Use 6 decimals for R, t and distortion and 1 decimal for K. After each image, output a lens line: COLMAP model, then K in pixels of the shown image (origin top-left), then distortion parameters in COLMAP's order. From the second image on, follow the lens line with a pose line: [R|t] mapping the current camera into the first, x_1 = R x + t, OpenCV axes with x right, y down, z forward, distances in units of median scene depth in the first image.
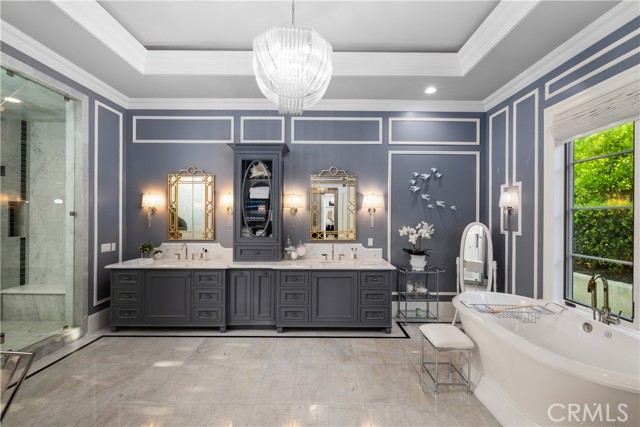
lens RADIAL K [[267.6, 0, 321.4], [0, 267.6, 212.8], [0, 0, 1]] dist [0.001713, 0.000405]
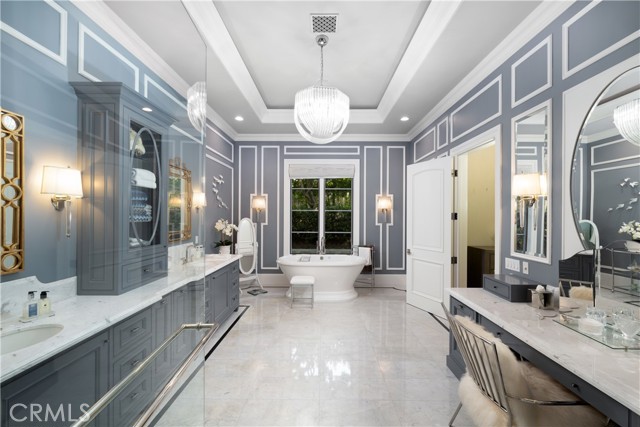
lens RADIAL K [[267.6, 0, 323.0], [0, 267.6, 210.4], [0, 0, 1]] dist [0.001713, 0.000405]
pose [[-0.000837, 0.010280, 0.999947, -0.973592], [-0.017318, 0.999797, -0.010293, 0.001809], [-0.999850, -0.017325, -0.000658, 0.627259]]
